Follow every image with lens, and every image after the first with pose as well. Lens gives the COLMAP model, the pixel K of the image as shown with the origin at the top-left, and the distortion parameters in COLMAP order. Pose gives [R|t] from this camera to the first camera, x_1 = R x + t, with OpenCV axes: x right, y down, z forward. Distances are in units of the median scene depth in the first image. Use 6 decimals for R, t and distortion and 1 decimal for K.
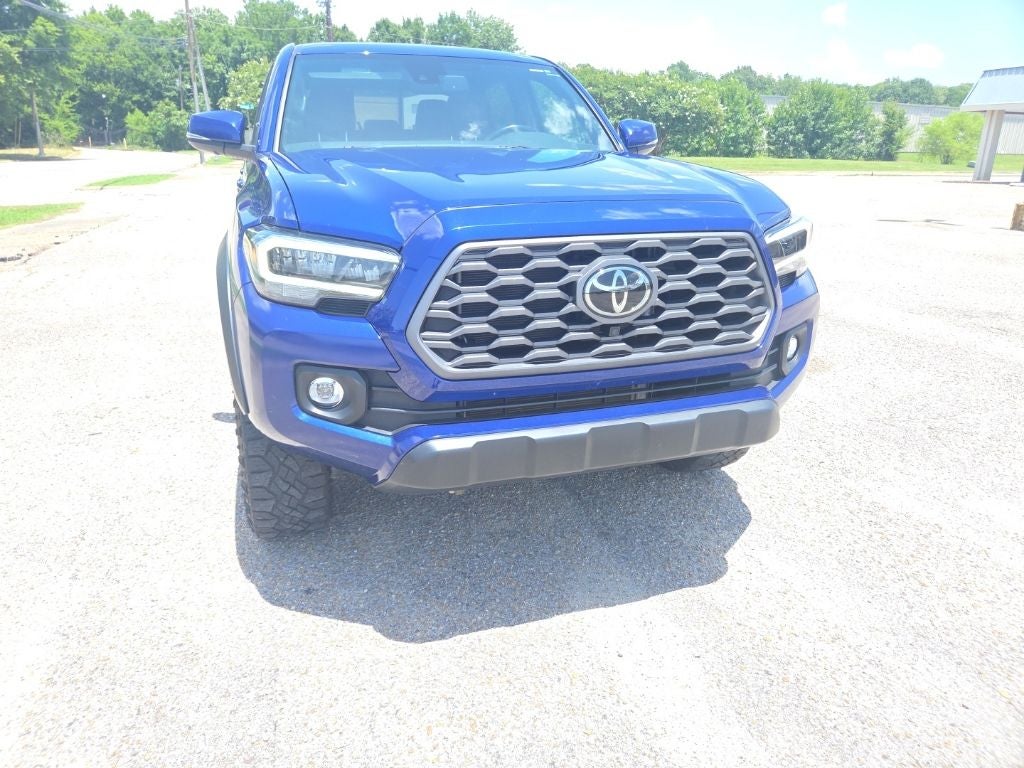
lens RADIAL K [[680.1, 0, 512.0], [0, 680.1, 384.0], [0, 0, 1]] dist [0.060947, -0.062683]
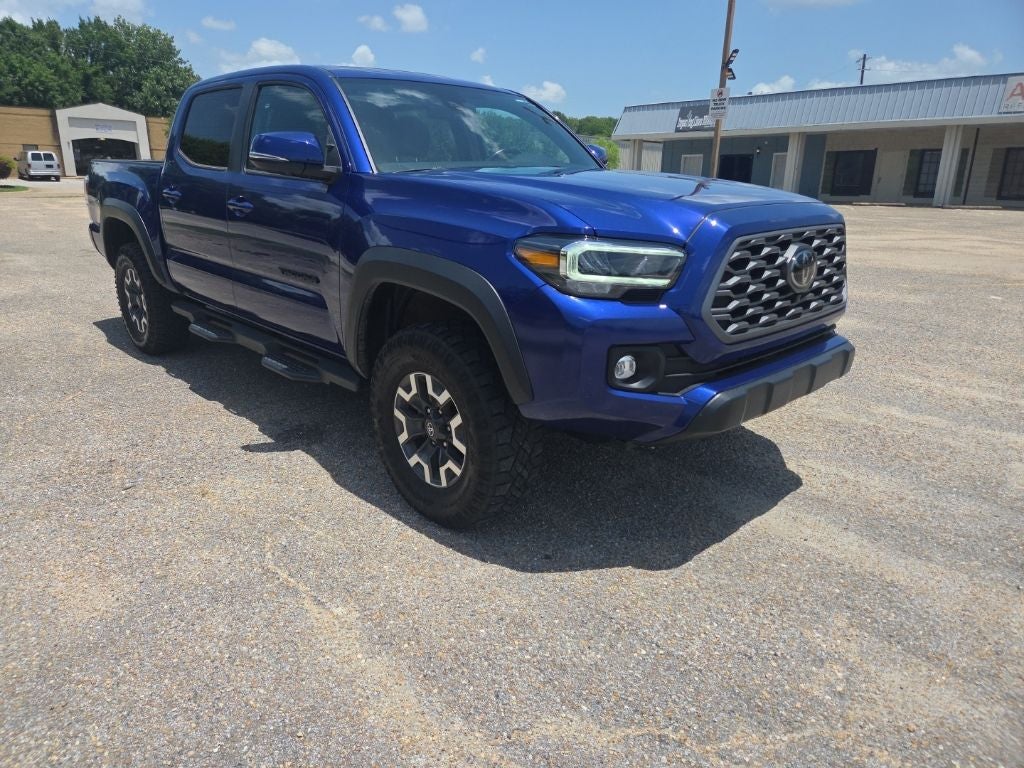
lens RADIAL K [[664.7, 0, 512.0], [0, 664.7, 384.0], [0, 0, 1]] dist [0.068153, -0.056284]
pose [[0.908022, -0.128496, 0.398730, -0.067939], [0.137004, 0.990544, 0.007219, 0.000304], [-0.395888, 0.048072, 0.917040, 0.000094]]
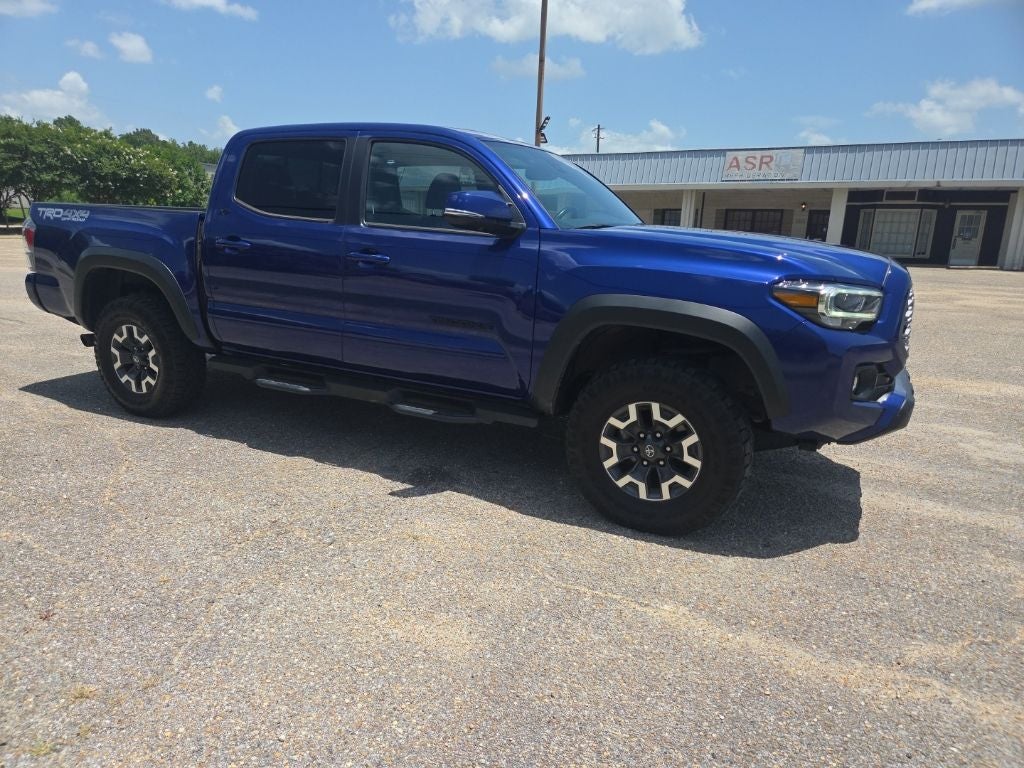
lens RADIAL K [[665.4, 0, 494.9], [0, 665.4, 404.3], [0, 0, 1]] dist [0.064303, -0.054743]
pose [[0.721042, -0.170262, 0.671646, -0.139578], [0.206163, 0.978155, 0.026636, -0.011047], [-0.661509, 0.119262, 0.740393, 0.029767]]
